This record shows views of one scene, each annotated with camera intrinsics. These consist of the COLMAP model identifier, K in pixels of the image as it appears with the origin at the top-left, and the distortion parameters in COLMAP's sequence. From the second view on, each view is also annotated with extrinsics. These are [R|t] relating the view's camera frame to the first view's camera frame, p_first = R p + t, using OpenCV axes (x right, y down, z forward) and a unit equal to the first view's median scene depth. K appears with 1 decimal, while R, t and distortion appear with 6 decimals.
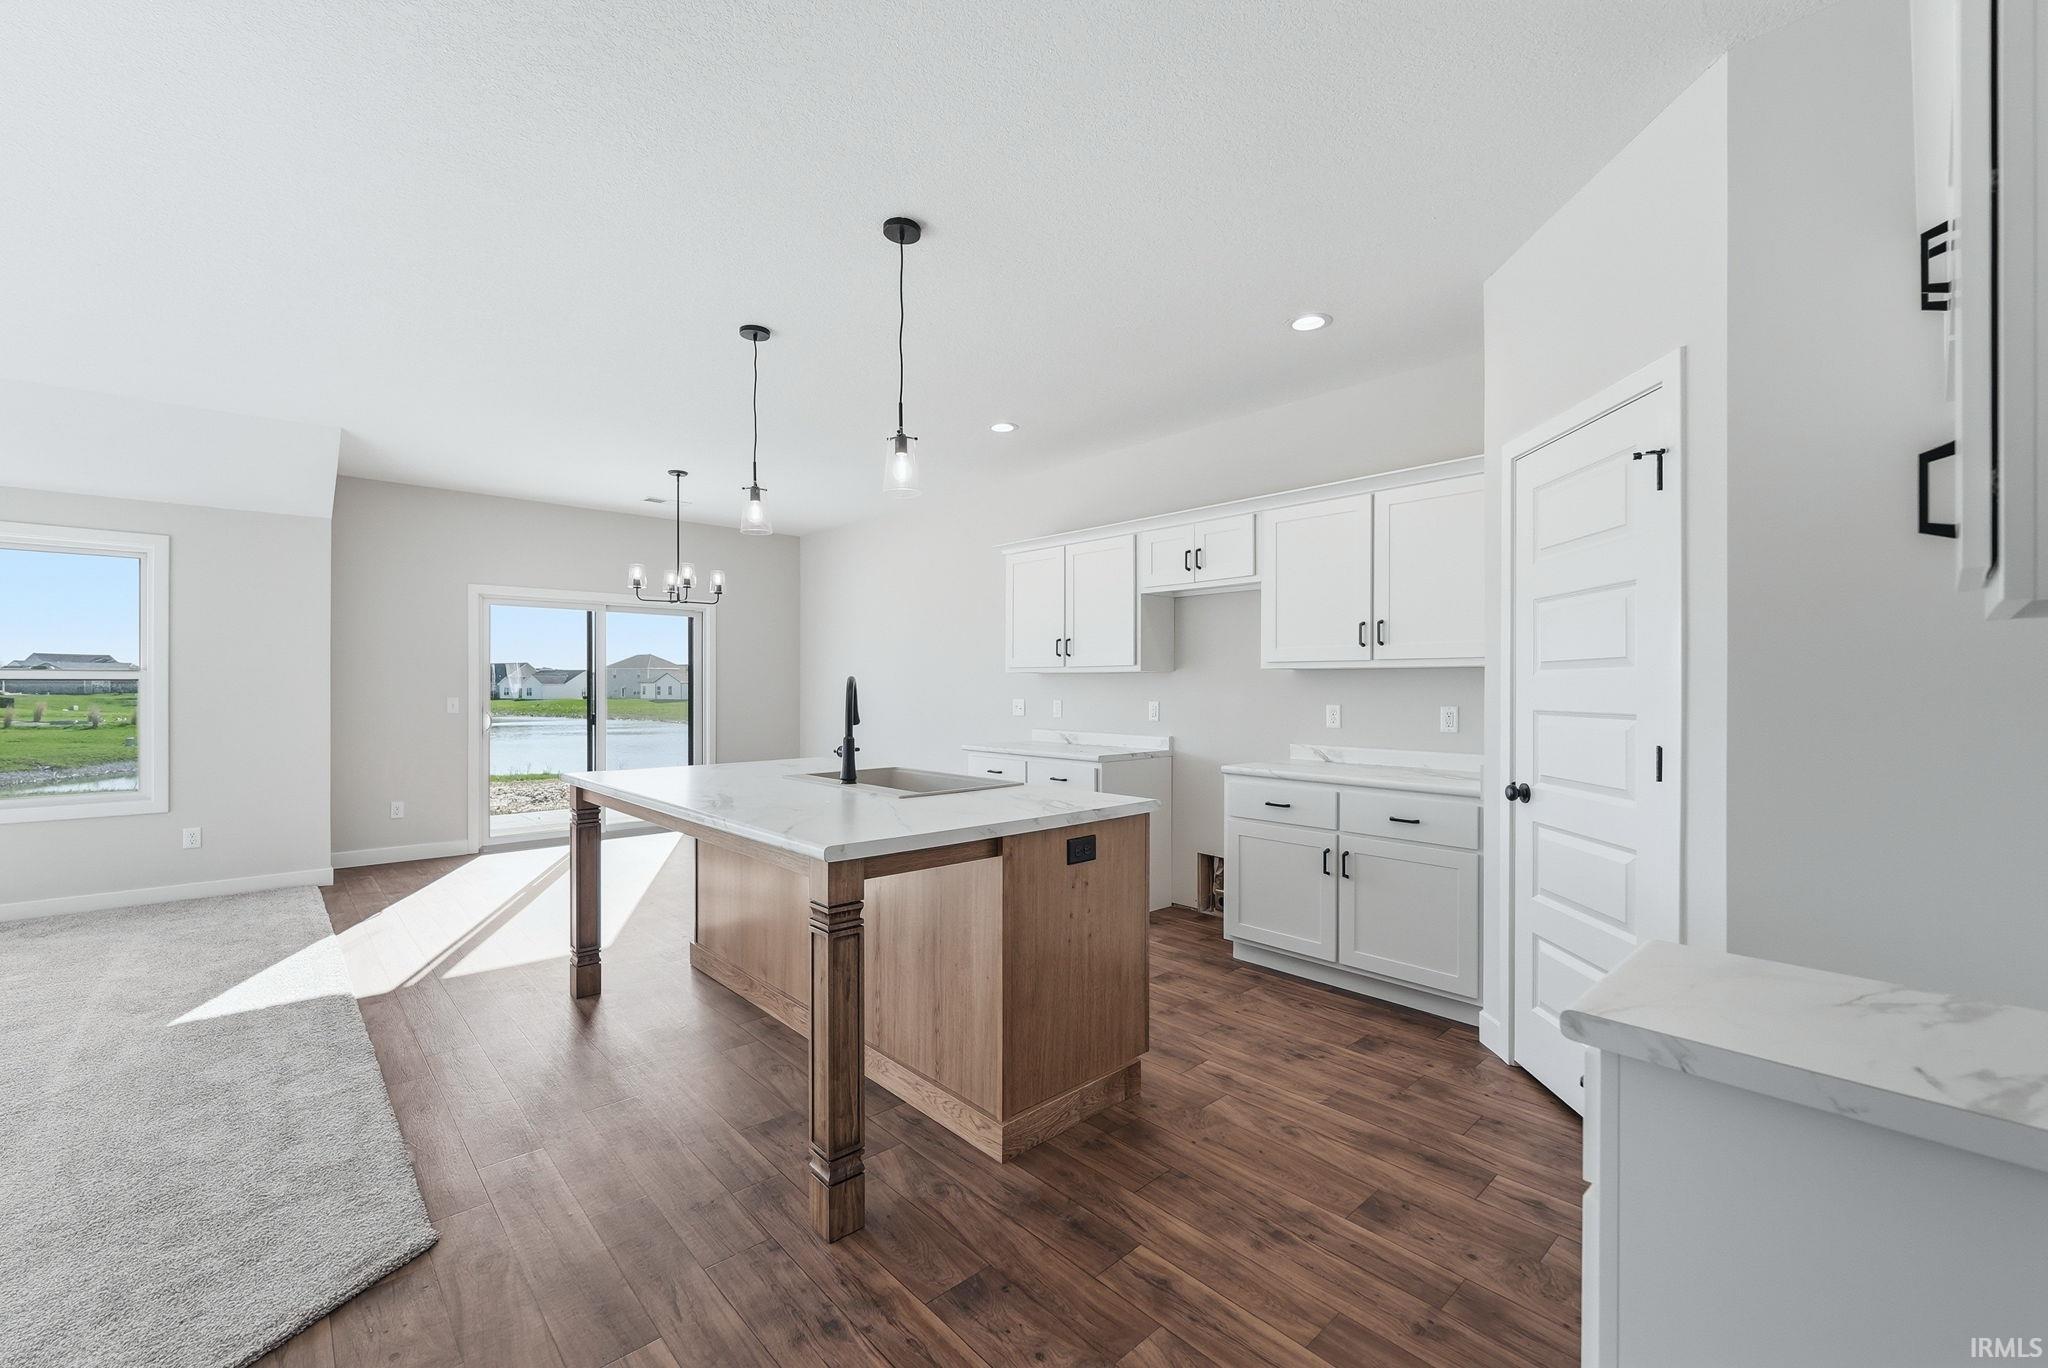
lens RADIAL K [[842.7, 0, 1026.5], [0, 842.7, 680.3], [0, 0, 1]] dist [0.021398, -0.000159]
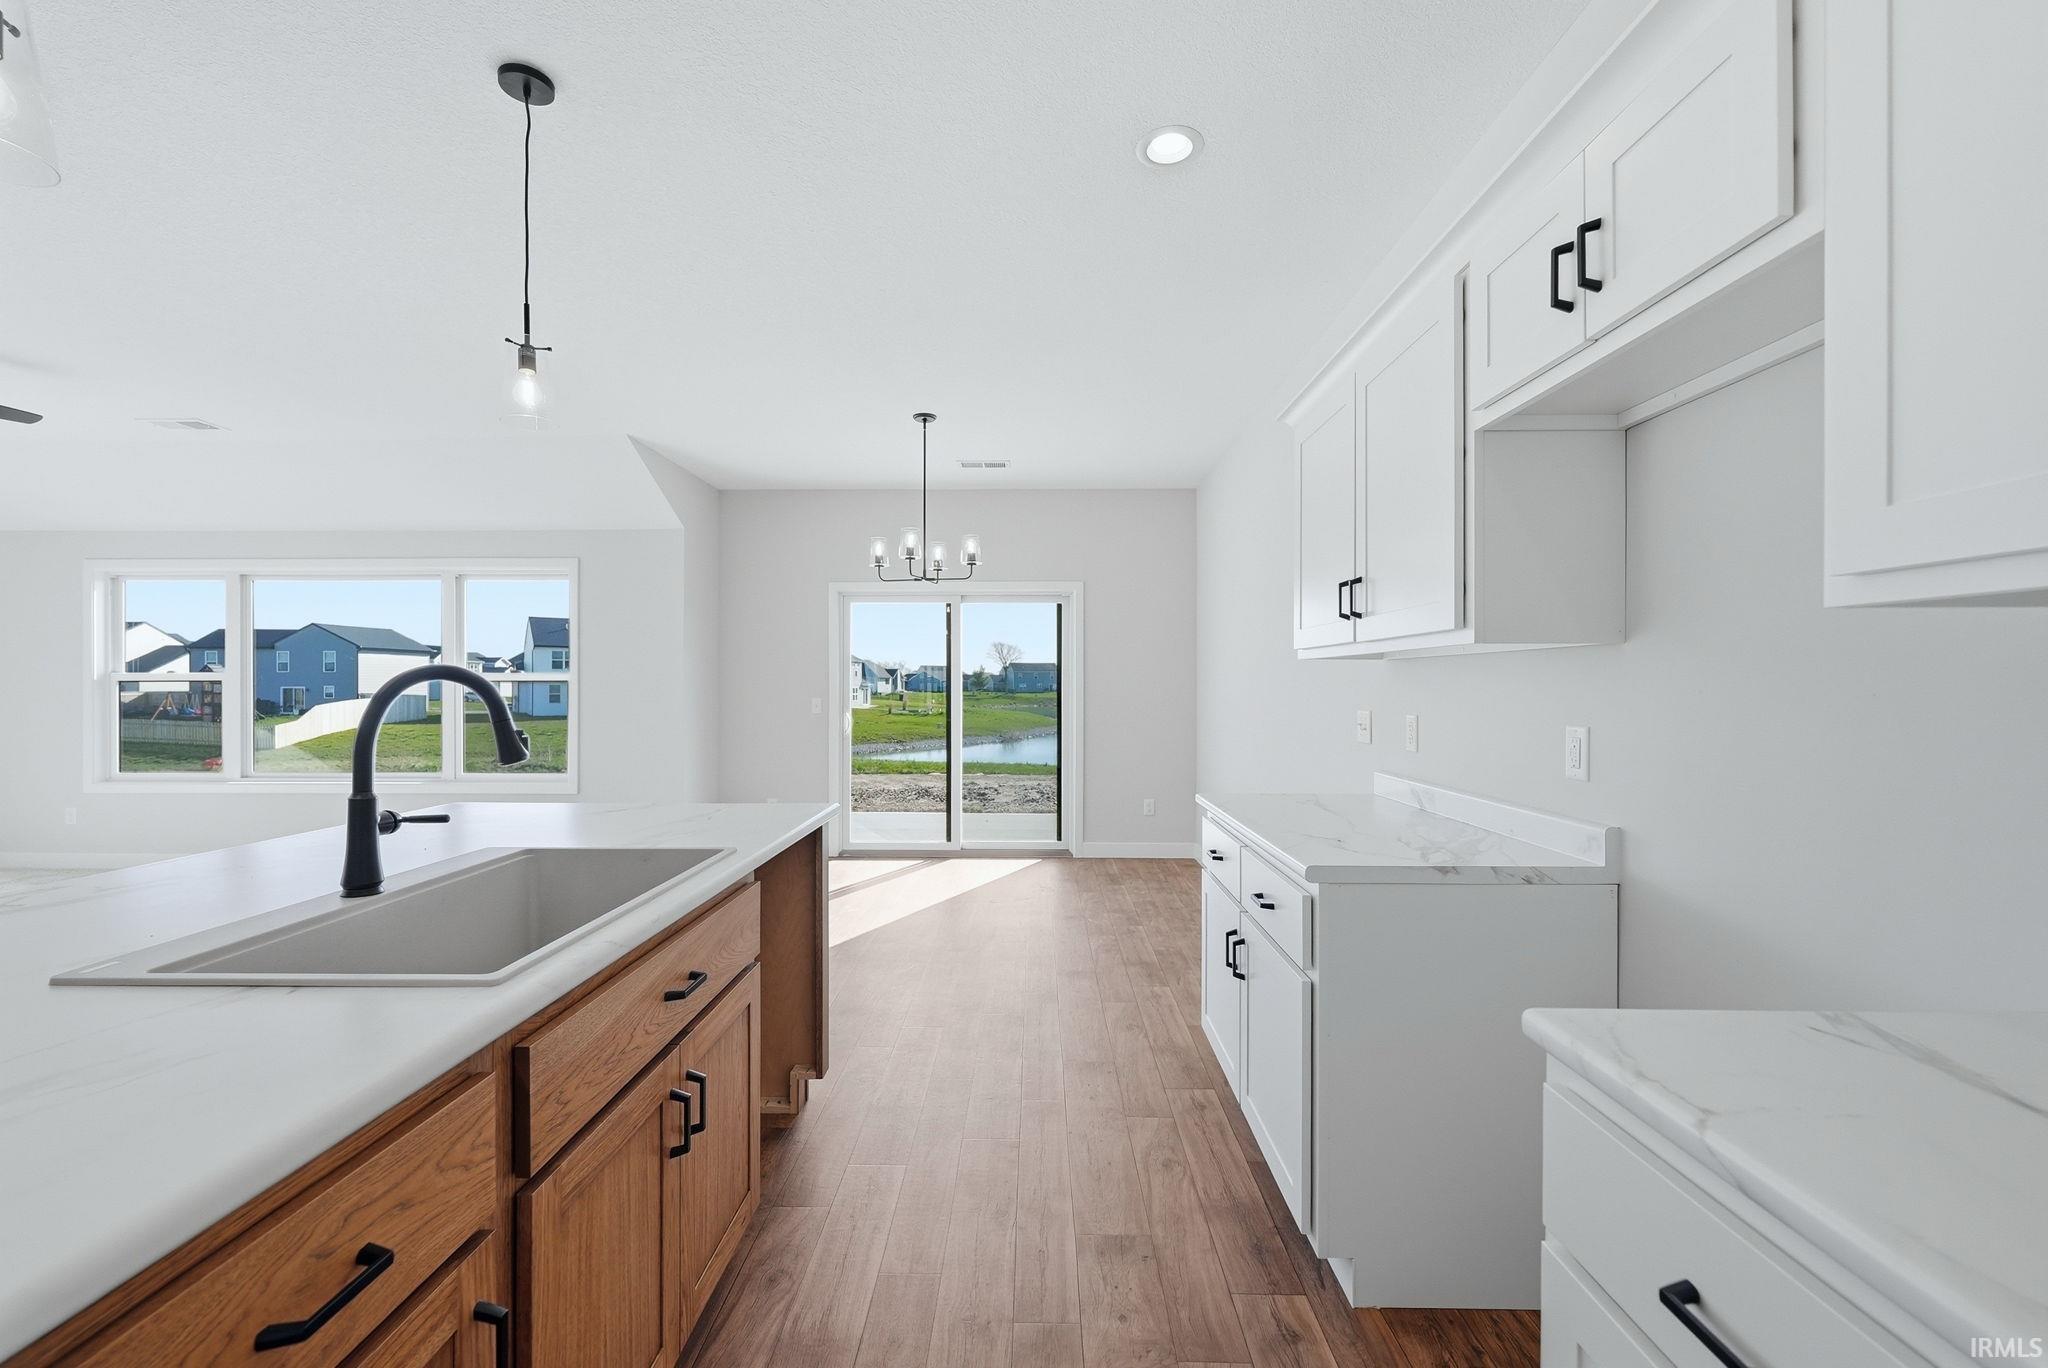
lens RADIAL K [[851.8, 0, 1029.3], [0, 851.8, 686.8], [0, 0, 1]] dist [0.000851, -0.000197]
pose [[0.729116, -0.001258, -0.684389, 0.278196], [0.006927, 0.999961, 0.005541, 0.004761], [0.684355, -0.008781, 0.729096, 0.660392]]
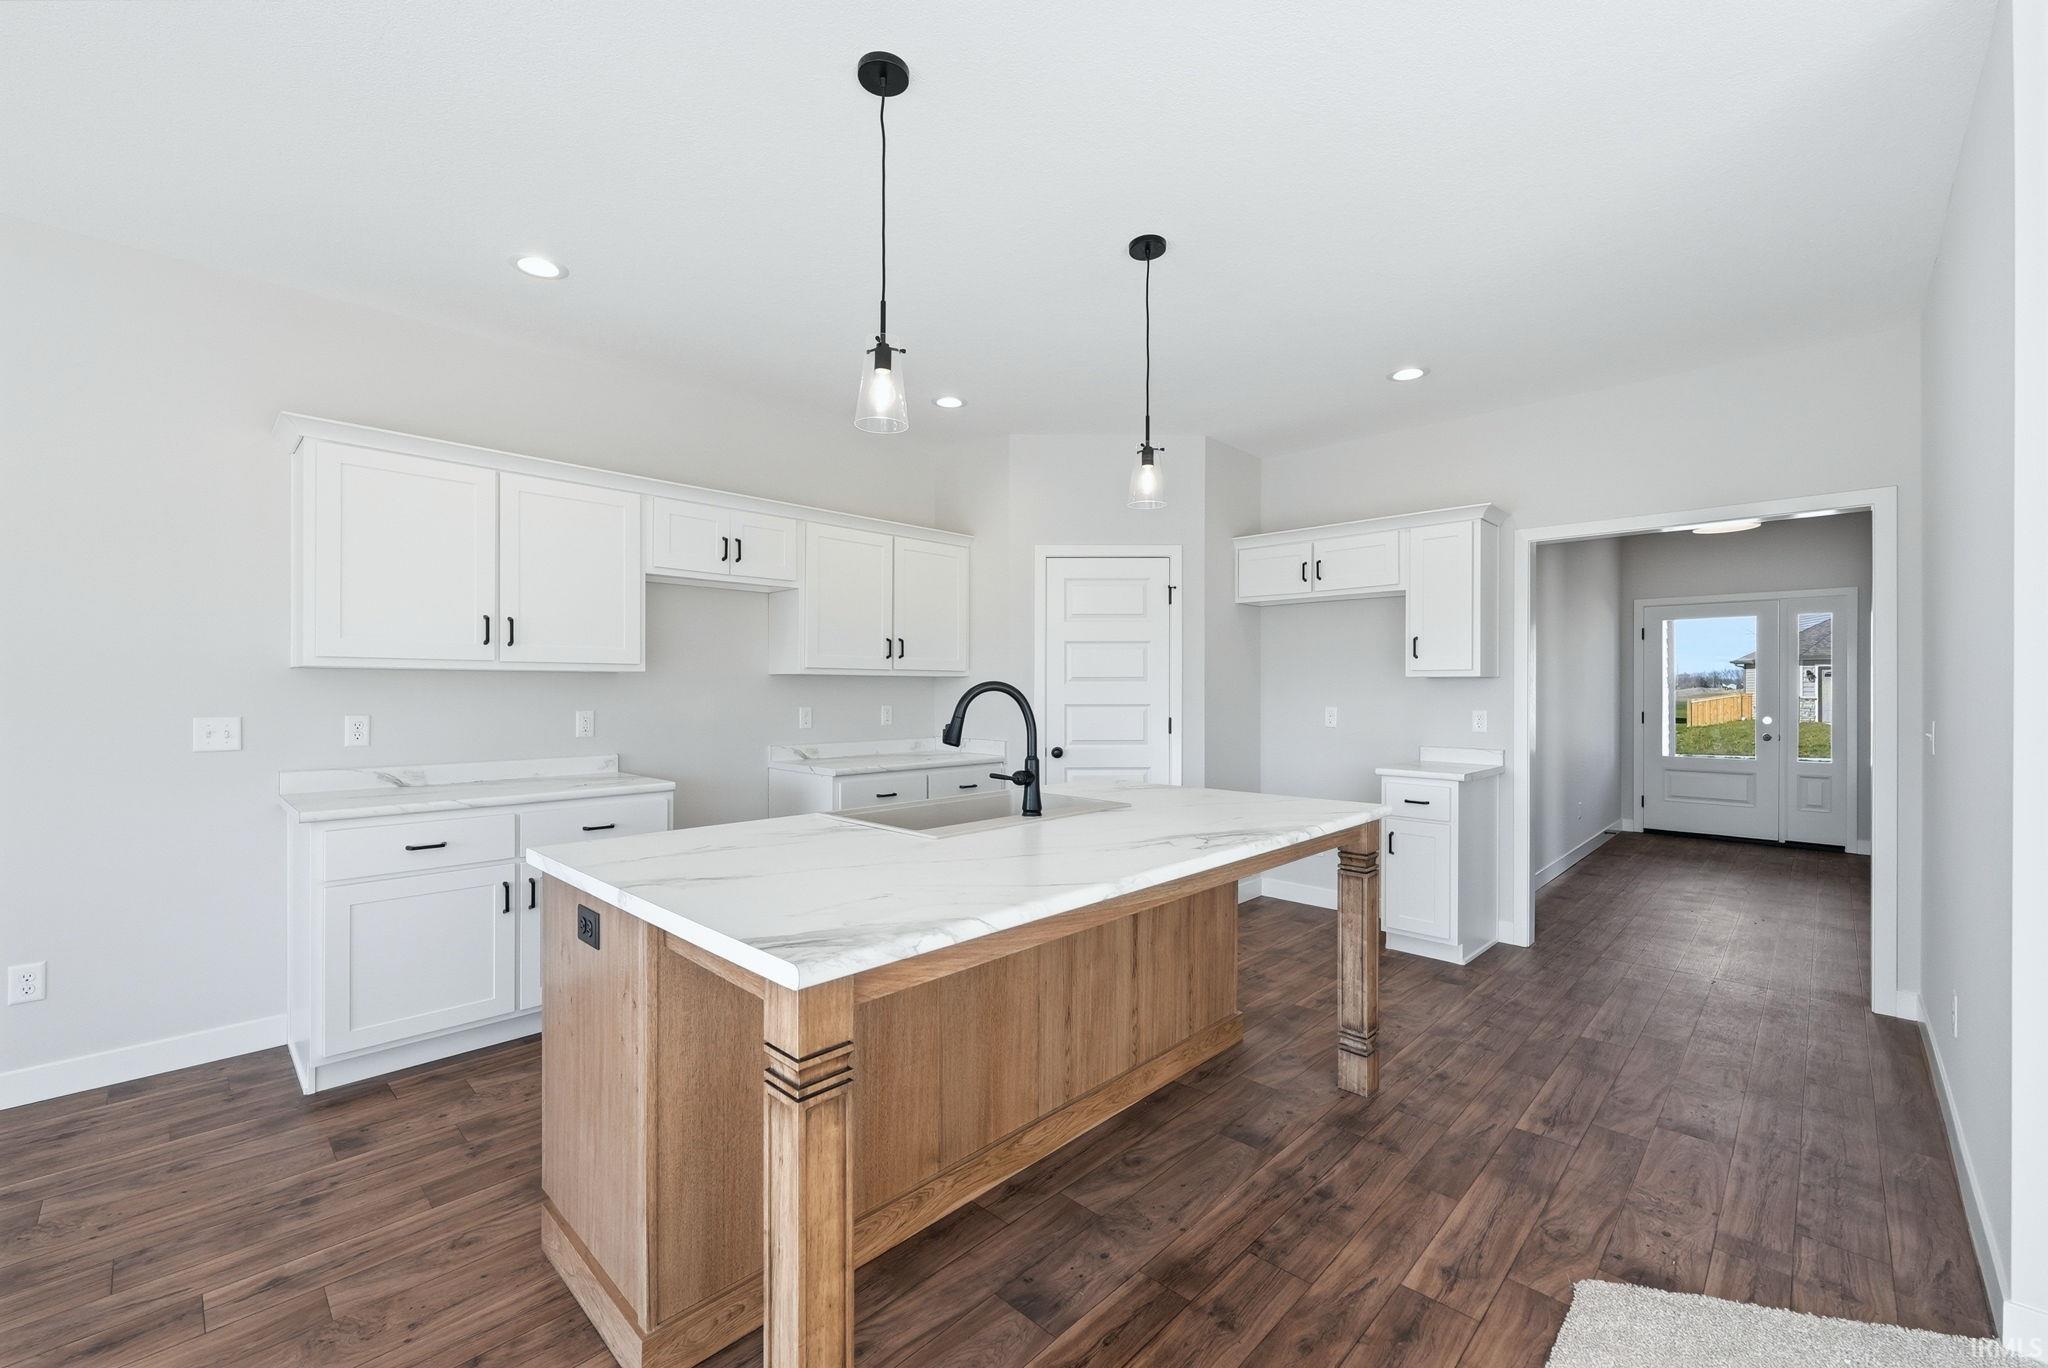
lens RADIAL K [[835.0, 0, 1021.9], [0, 835.0, 689.2], [0, 0, 1]] dist [-0.001929, -0.000253]
pose [[-0.058420, -0.003890, 0.998285, -0.727468], [-0.010501, 0.999939, 0.003282, -0.001080], [-0.998237, -0.010292, -0.058458, 0.769238]]
